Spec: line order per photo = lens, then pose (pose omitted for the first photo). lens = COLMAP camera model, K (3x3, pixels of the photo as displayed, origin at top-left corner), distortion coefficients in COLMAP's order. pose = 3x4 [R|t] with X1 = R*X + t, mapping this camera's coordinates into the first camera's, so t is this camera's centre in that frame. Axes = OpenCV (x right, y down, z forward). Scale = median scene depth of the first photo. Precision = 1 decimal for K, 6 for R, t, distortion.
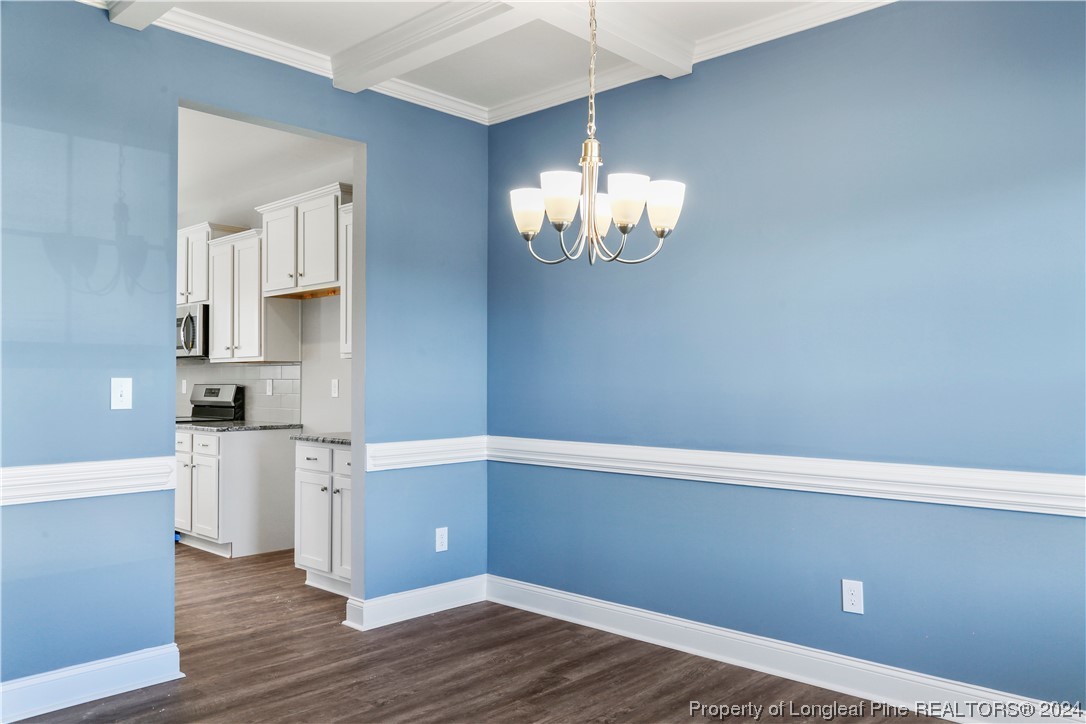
lens RADIAL K [[835.0, 0, 539.9], [0, 835.0, 364.9], [0, 0, 1]] dist [-0.004911, -0.007928]
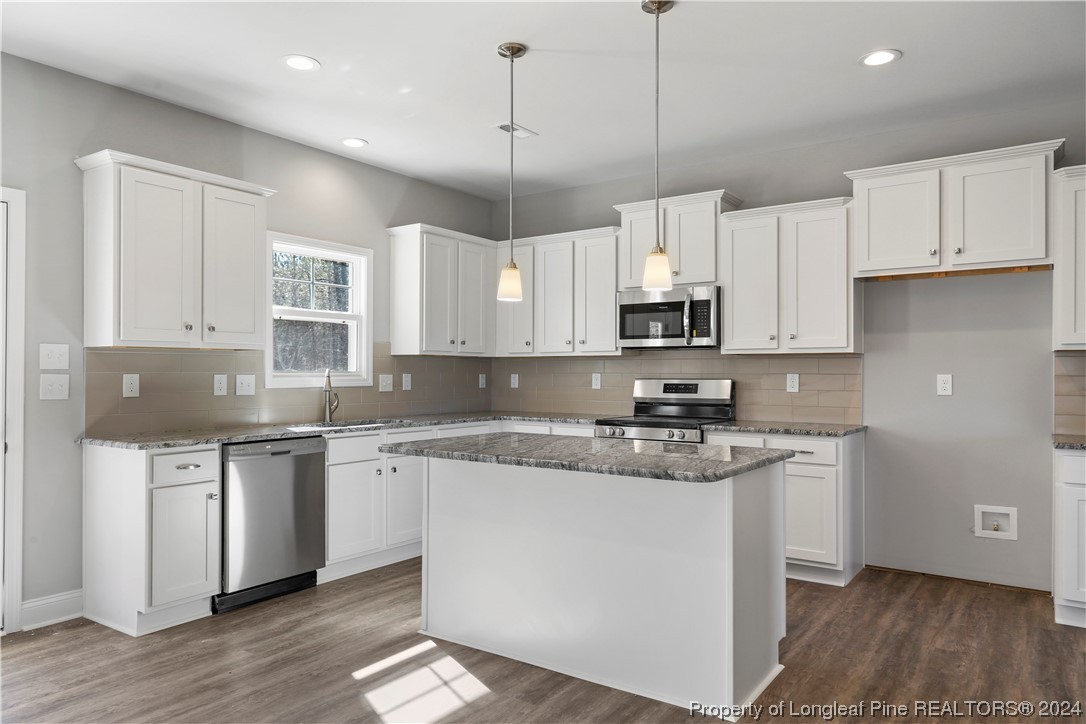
lens RADIAL K [[730.2, 0, 548.8], [0, 730.2, 366.1], [0, 0, 1]] dist [0.016198, -0.002792]
pose [[0.987434, 0.006945, 0.157881, -0.694359], [-0.007689, 0.999962, 0.004097, 0.007988], [-0.157847, -0.005260, 0.987450, 0.282888]]
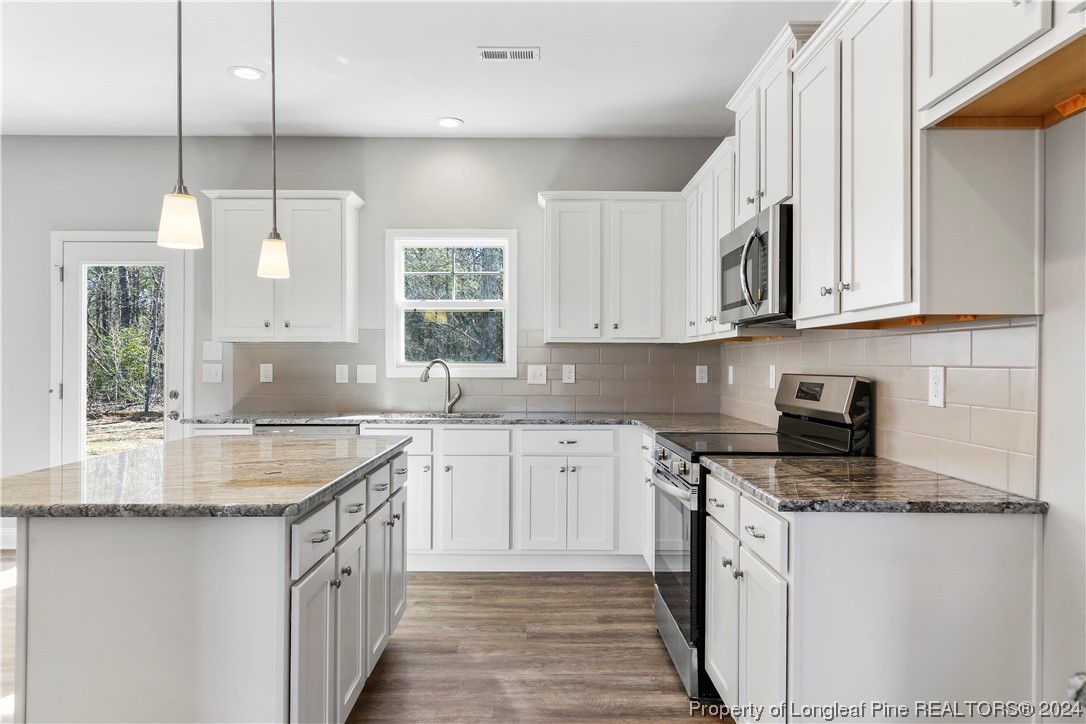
lens RADIAL K [[730.2, 0, 540.6], [0, 730.2, 360.7], [0, 0, 1]] dist [0.016198, -0.002792]
pose [[0.696677, 0.004057, -0.717374, -0.202658], [0.004859, 0.999934, 0.010373, 0.009969], [0.717369, -0.010712, 0.696611, 0.615314]]
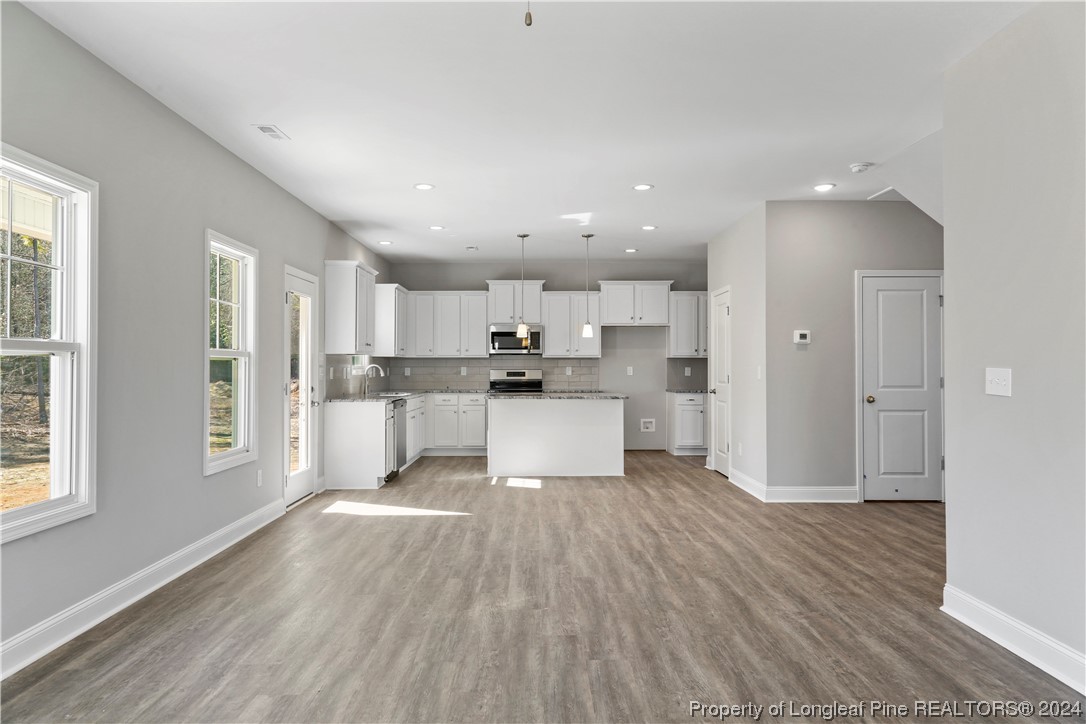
lens RADIAL K [[730.2, 0, 545.8], [0, 730.2, 363.4], [0, 0, 1]] dist [0.016198, -0.002792]
pose [[0.716431, 0.007924, 0.697613, -1.516562], [-0.011485, 0.999934, 0.000437, 0.009345], [-0.697563, -0.008325, 0.716475, -0.154718]]
